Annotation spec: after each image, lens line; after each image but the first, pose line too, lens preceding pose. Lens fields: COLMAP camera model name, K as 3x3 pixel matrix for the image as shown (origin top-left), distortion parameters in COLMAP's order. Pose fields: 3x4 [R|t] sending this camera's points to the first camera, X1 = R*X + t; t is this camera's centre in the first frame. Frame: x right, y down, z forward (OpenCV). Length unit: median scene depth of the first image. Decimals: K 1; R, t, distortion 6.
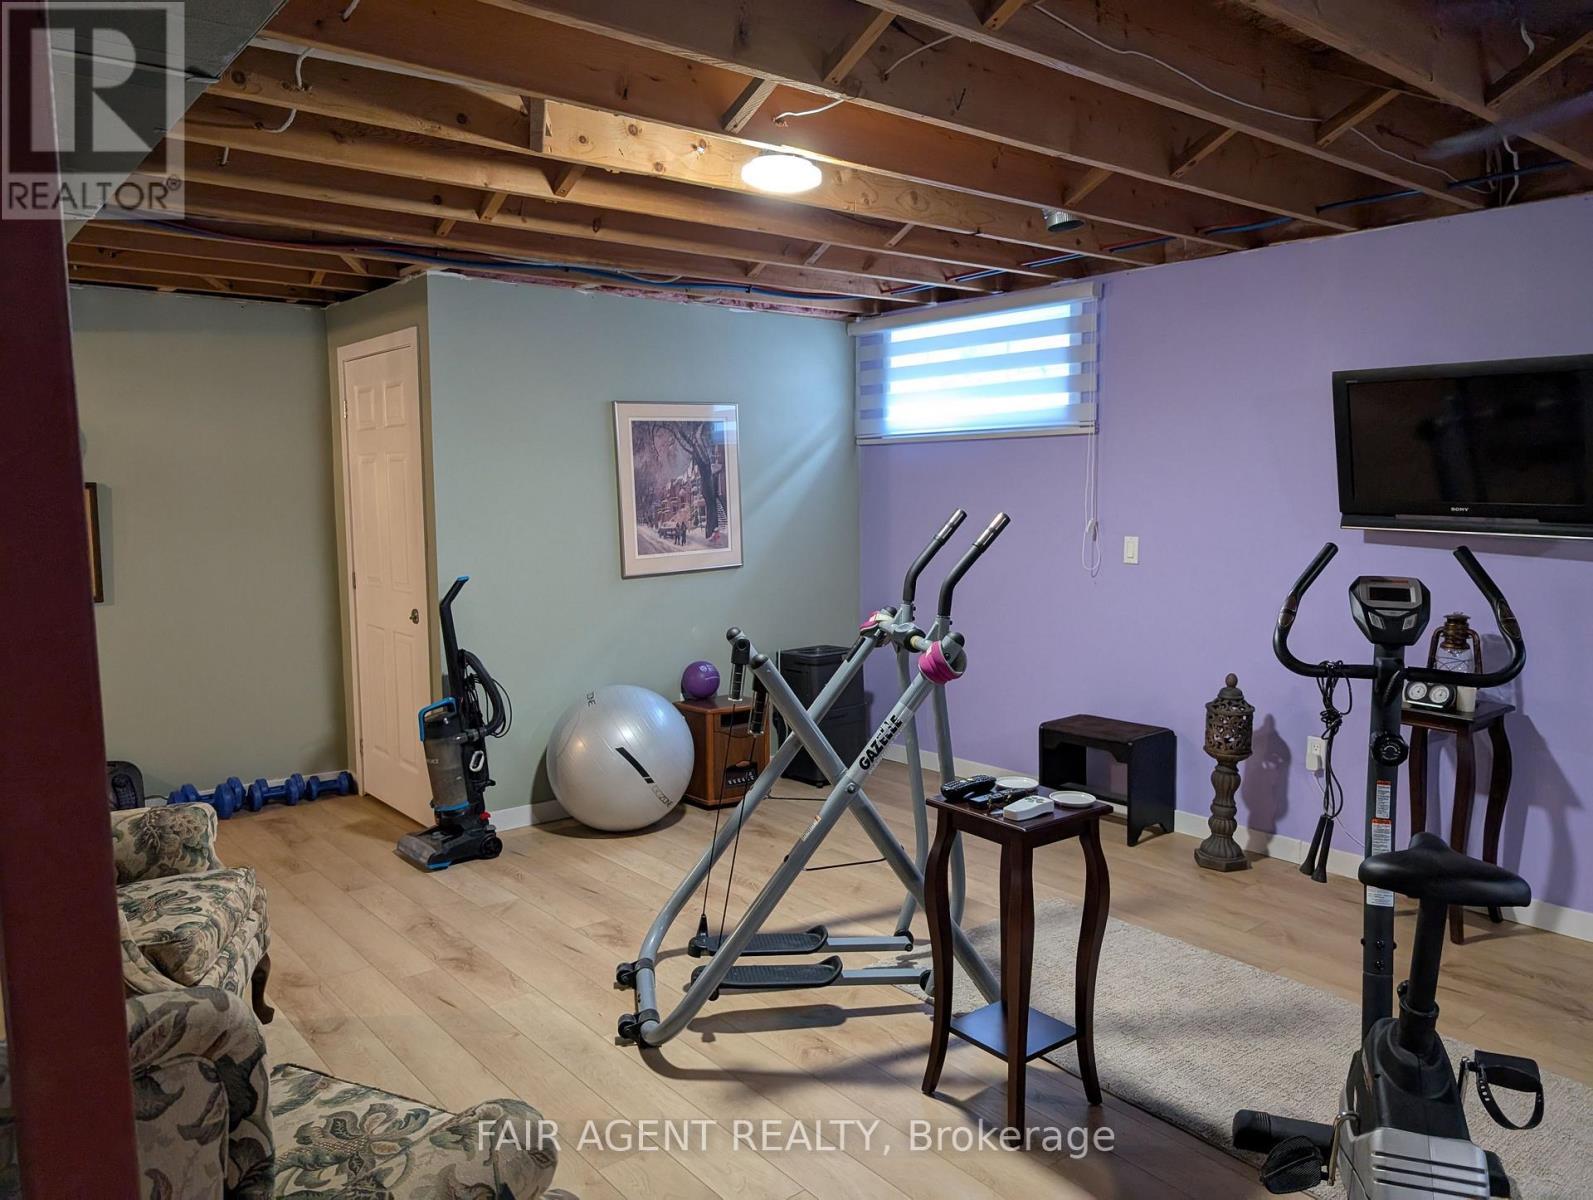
lens RADIAL K [[1129.2, 0, 796.5], [0, 1129.2, 600.0], [0, 0, 1]] dist [0.018614, -0.026673]
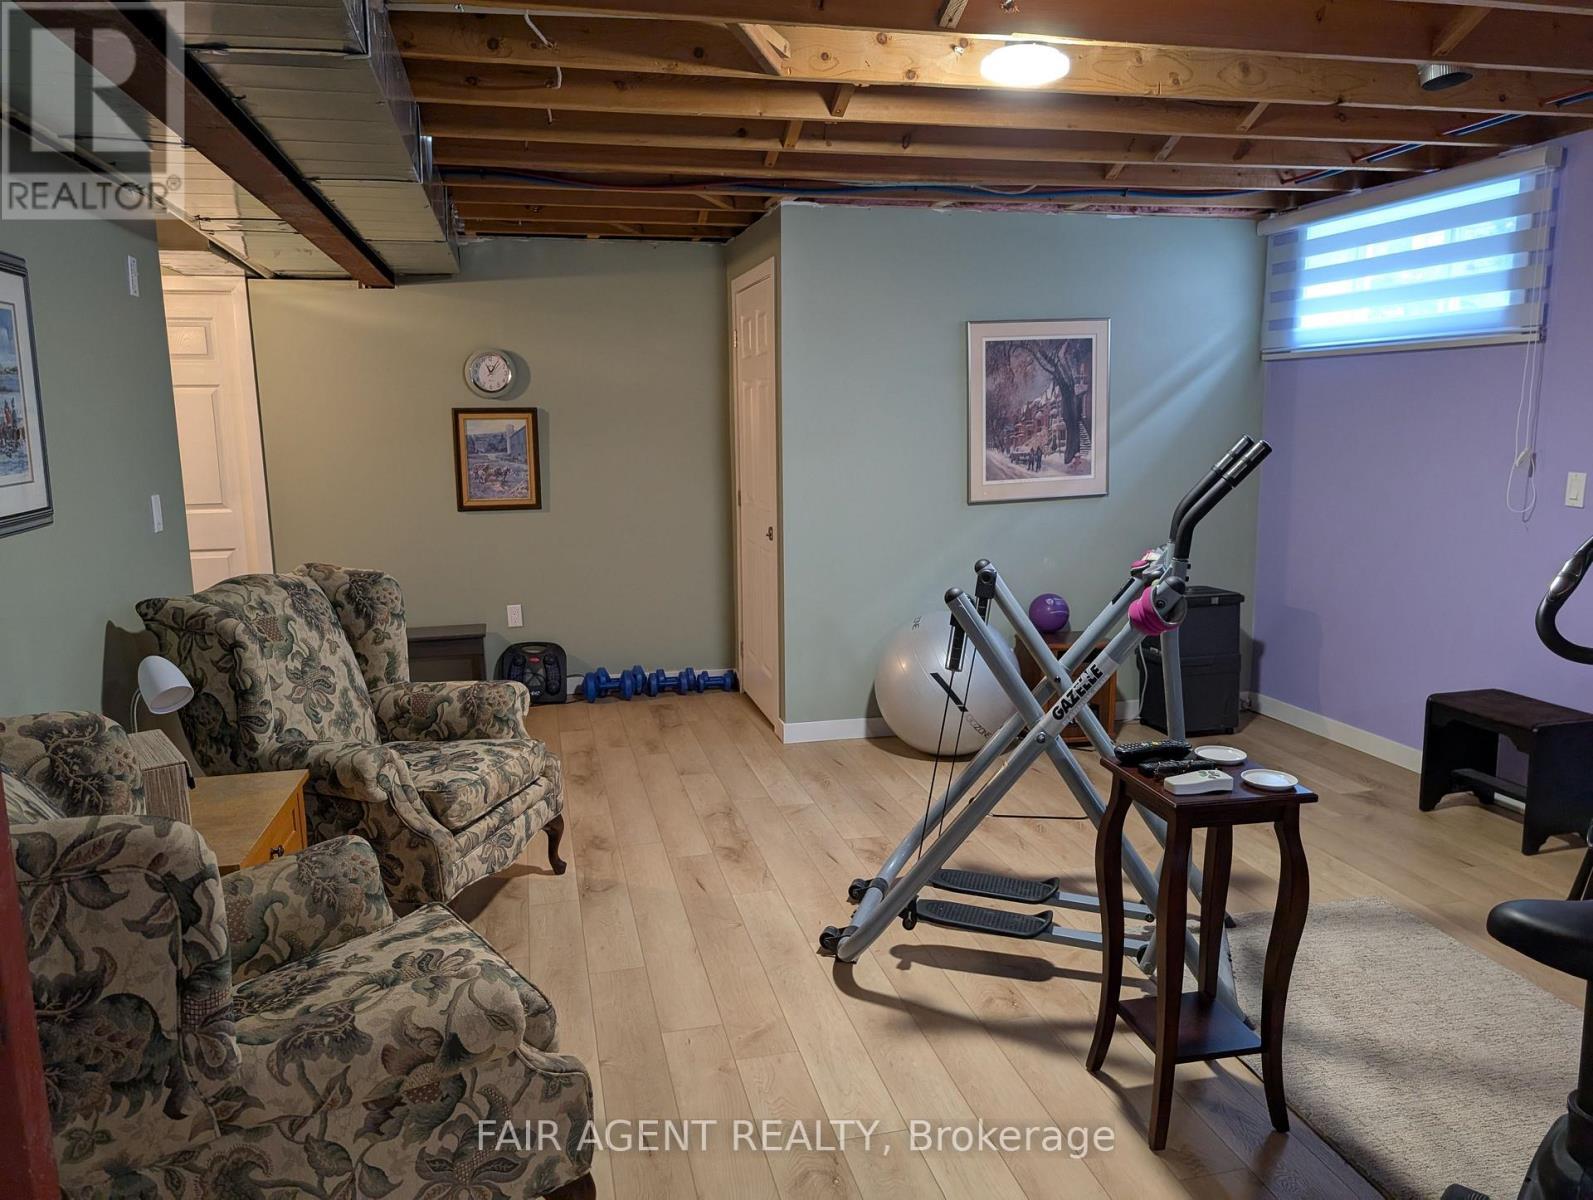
lens RADIAL K [[1129.2, 0, 796.5], [0, 1129.2, 600.0], [0, 0, 1]] dist [0.018614, -0.026673]
pose [[0.899855, 0.070437, -0.430464, 0.200623], [-0.041190, 0.996188, 0.076900, -0.007094], [0.434240, -0.051468, 0.899326, 0.060535]]
